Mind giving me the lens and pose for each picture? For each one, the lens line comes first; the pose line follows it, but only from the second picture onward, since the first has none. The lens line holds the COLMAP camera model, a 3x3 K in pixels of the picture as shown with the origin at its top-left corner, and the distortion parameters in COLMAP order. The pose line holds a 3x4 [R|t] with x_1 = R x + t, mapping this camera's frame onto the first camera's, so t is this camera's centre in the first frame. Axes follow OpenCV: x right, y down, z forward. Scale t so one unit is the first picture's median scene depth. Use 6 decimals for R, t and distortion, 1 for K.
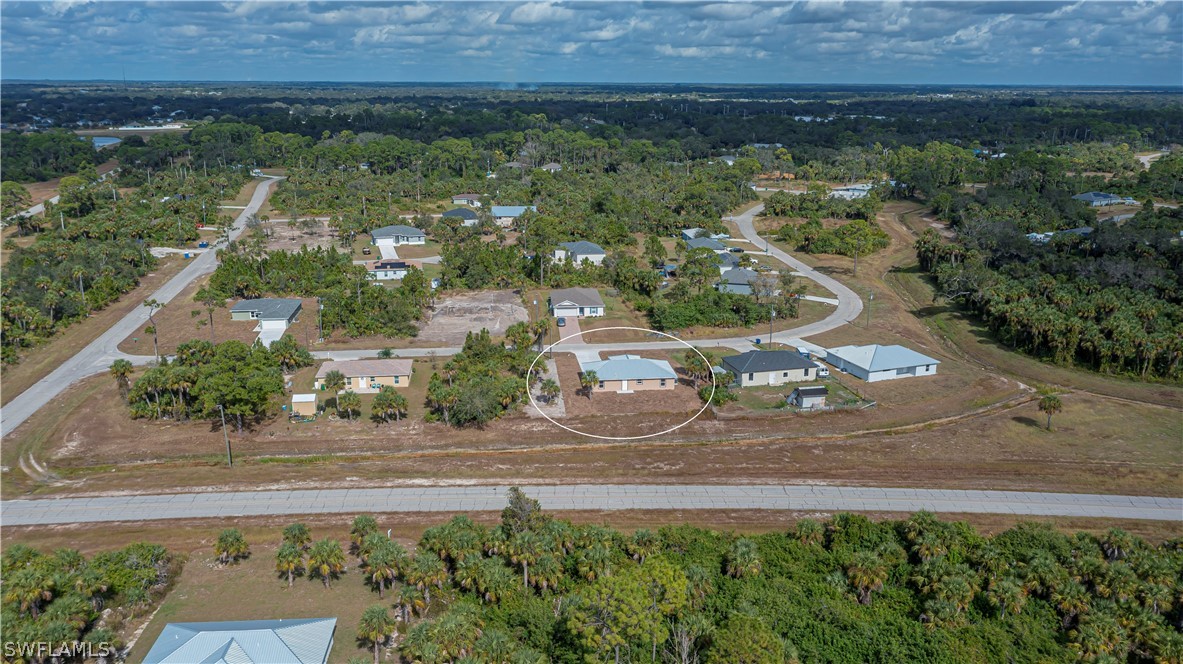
lens RADIAL K [[975.6, 0, 591.9], [0, 975.6, 334.7], [0, 0, 1]] dist [0.001360, 0.017100]
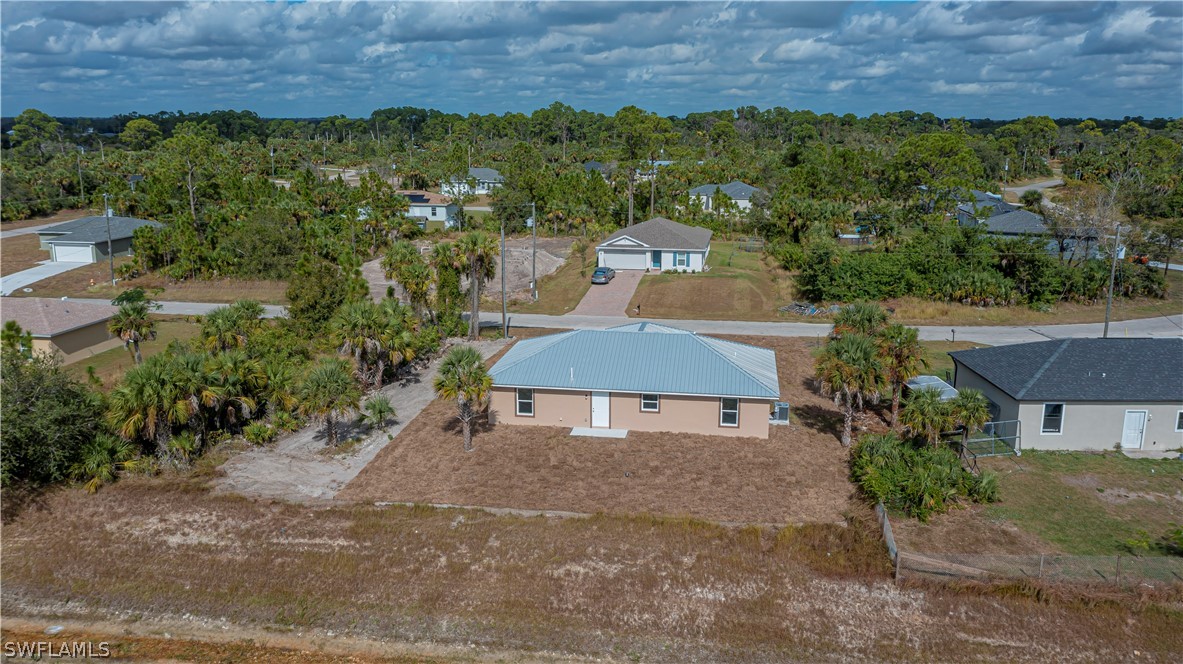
lens RADIAL K [[975.6, 0, 595.6], [0, 975.6, 326.9], [0, 0, 1]] dist [0.001360, 0.017100]
pose [[0.966908, 0.055968, -0.248909, 0.080640], [-0.067390, 0.997018, -0.037596, 0.028290], [0.246062, 0.053126, 0.967797, 0.537356]]
